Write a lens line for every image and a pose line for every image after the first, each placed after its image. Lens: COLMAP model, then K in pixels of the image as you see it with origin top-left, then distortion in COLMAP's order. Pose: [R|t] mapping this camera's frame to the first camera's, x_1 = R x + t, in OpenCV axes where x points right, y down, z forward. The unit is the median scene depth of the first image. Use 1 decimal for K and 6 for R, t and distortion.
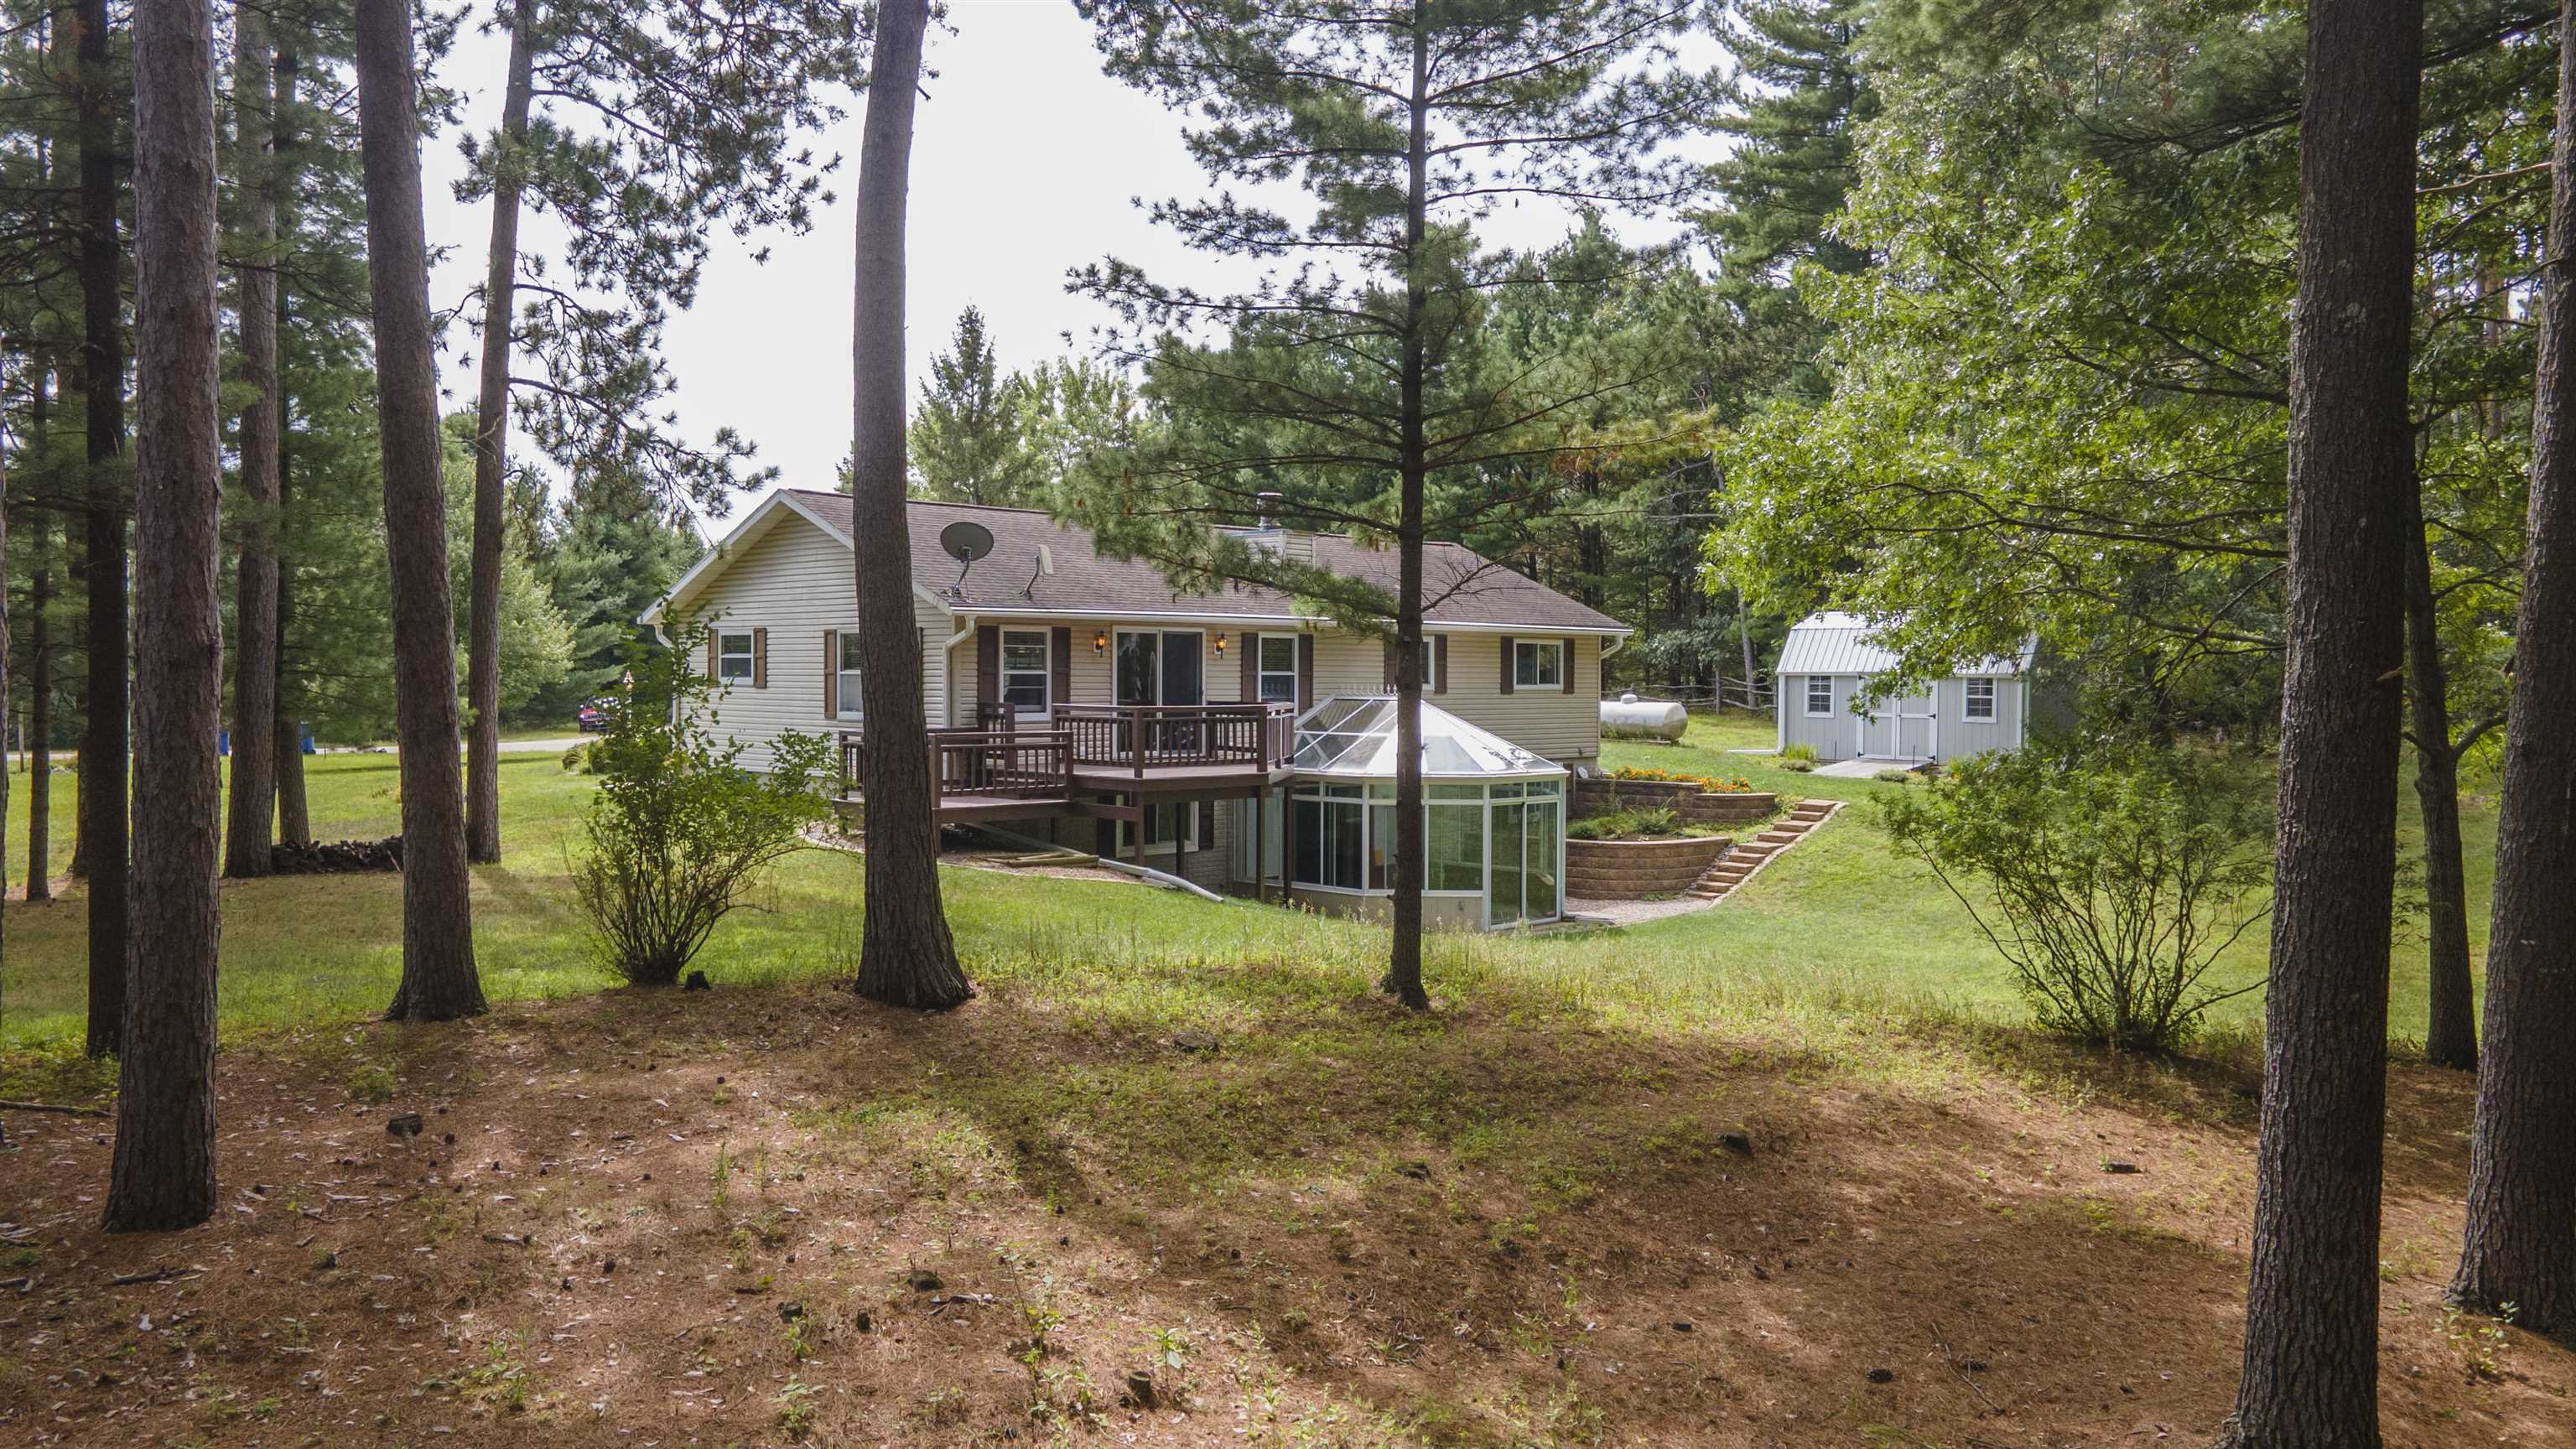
lens RADIAL K [[1885.5, 0, 1299.3], [0, 1885.5, 709.0], [0, 0, 1]] dist [0.046834, 0.001512]
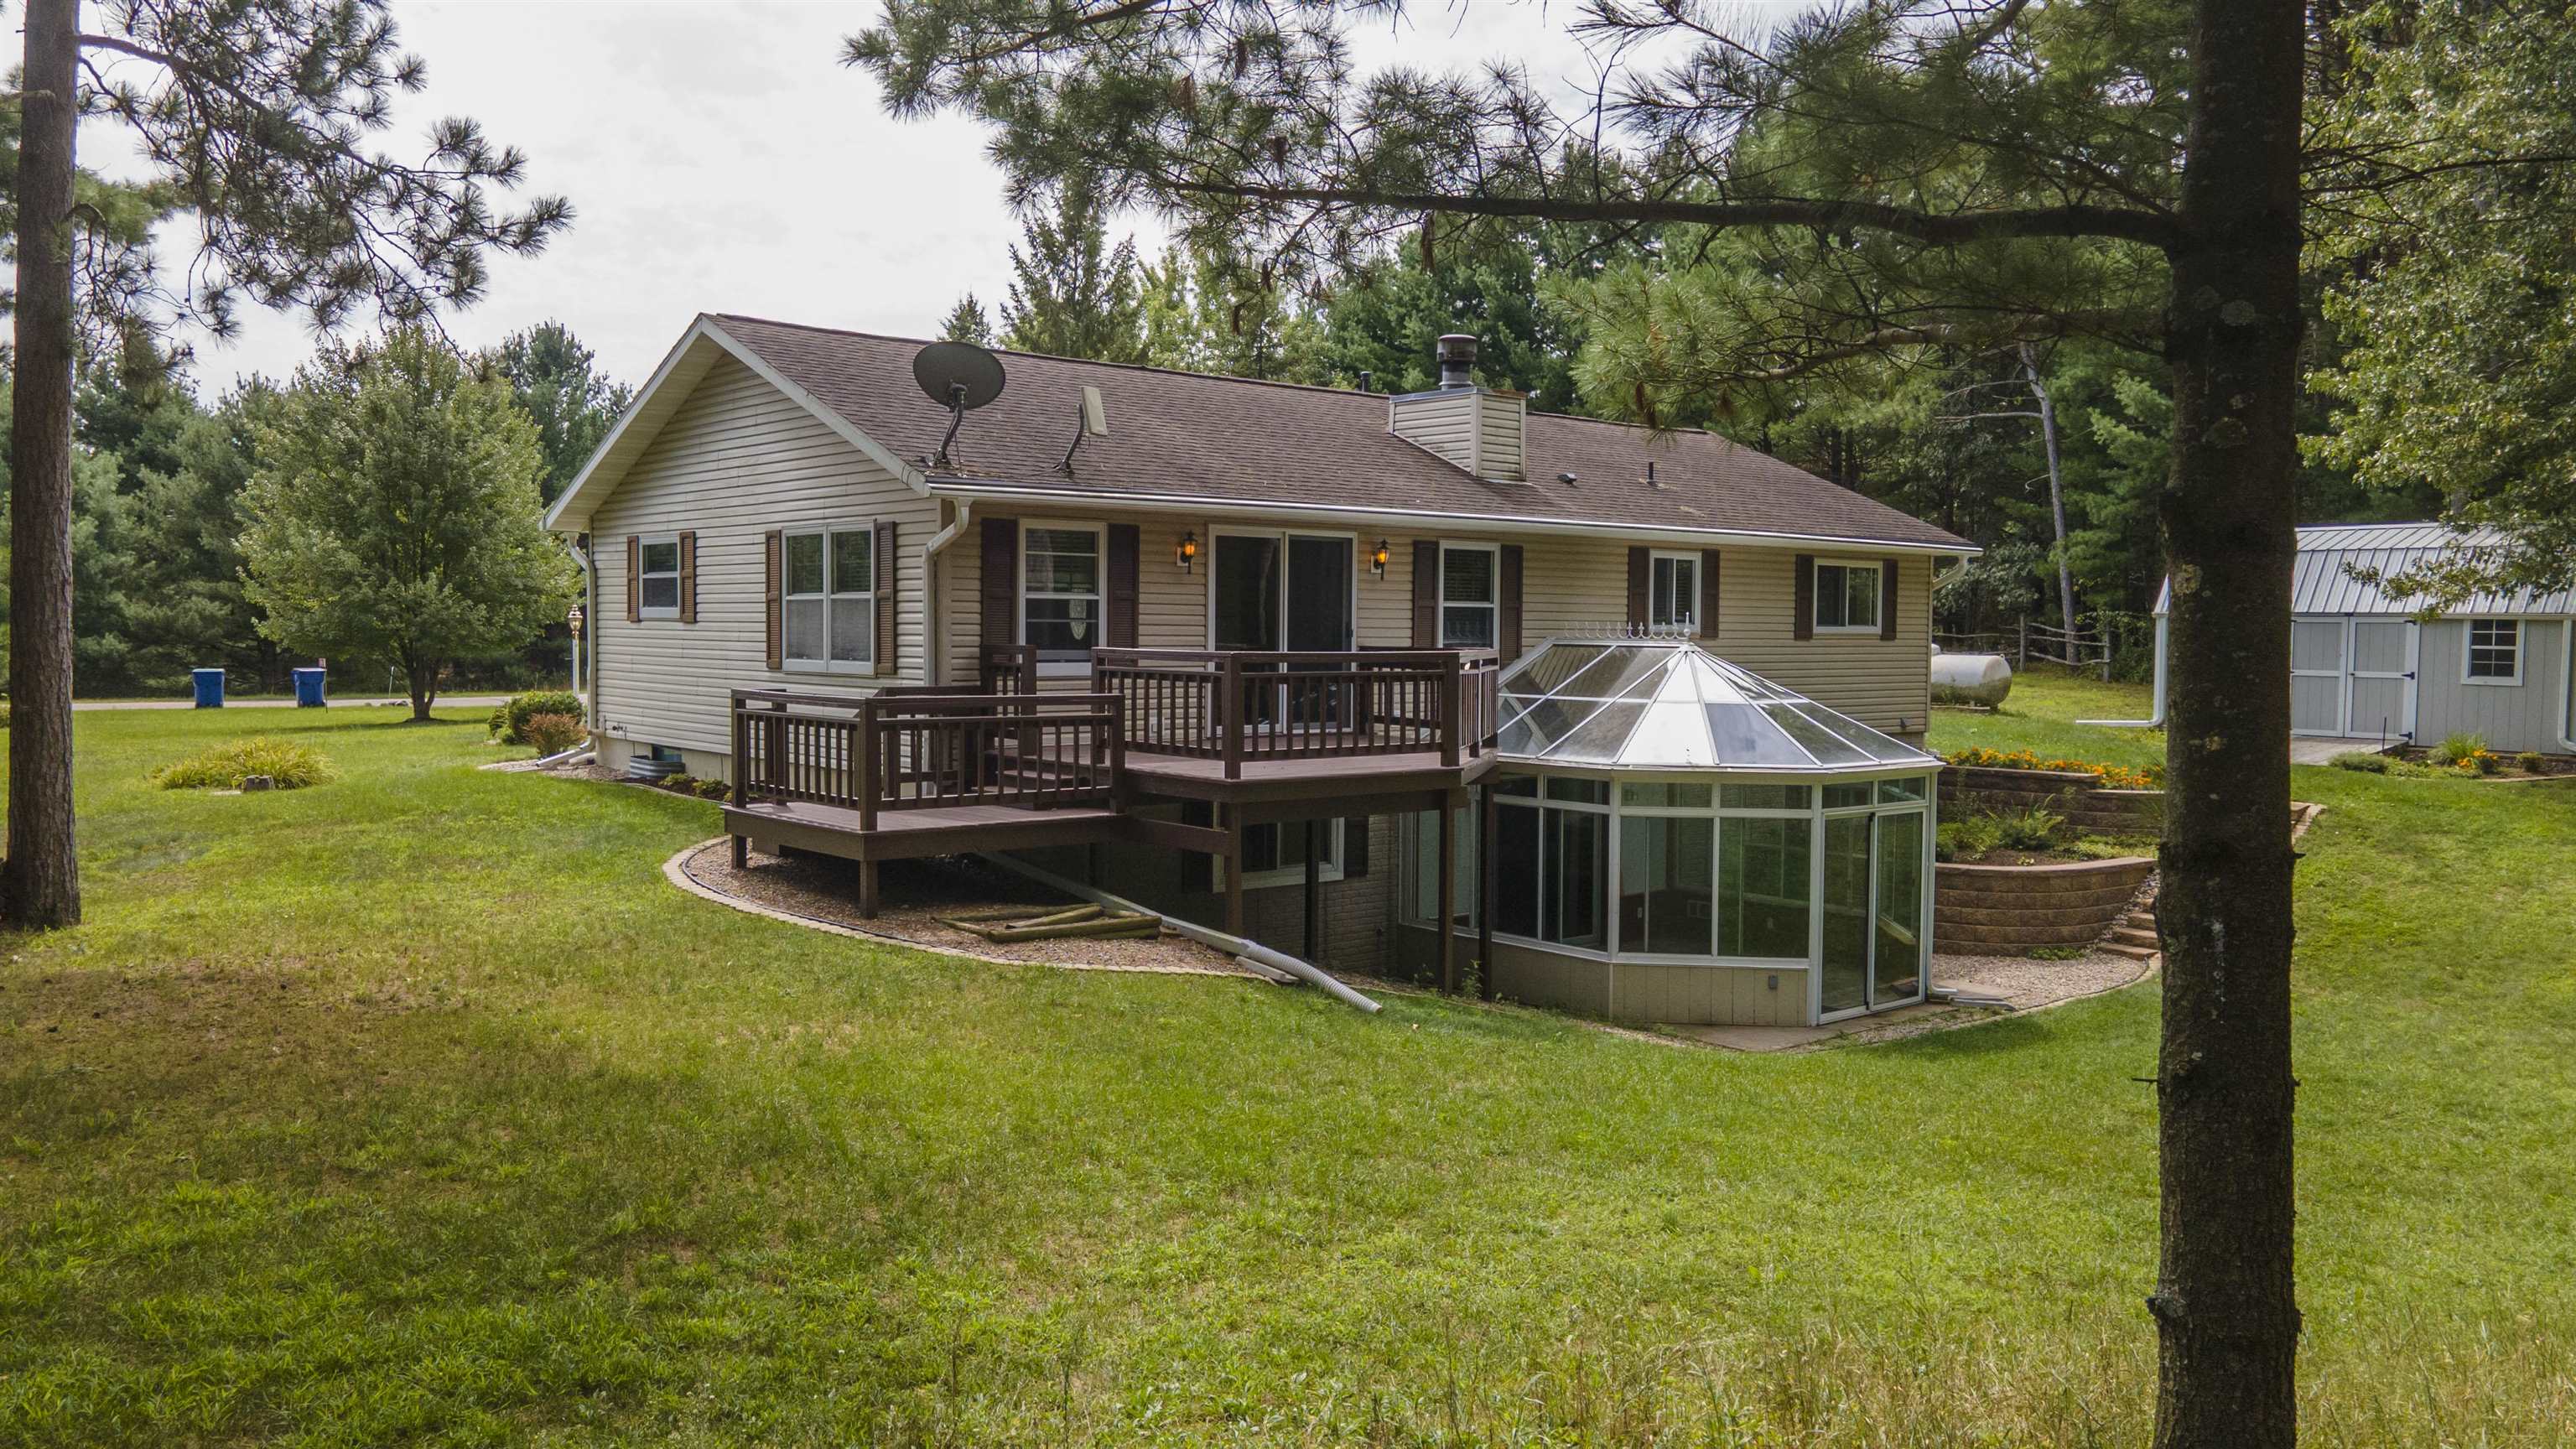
lens RADIAL K [[1885.5, 0, 1295.9], [0, 1885.5, 725.3], [0, 0, 1]] dist [0.046834, 0.001512]
pose [[0.996152, 0.008764, -0.087209, -0.014523], [-0.005888, 0.999432, 0.033185, 0.001616], [0.087450, -0.032543, 0.995637, 0.366524]]
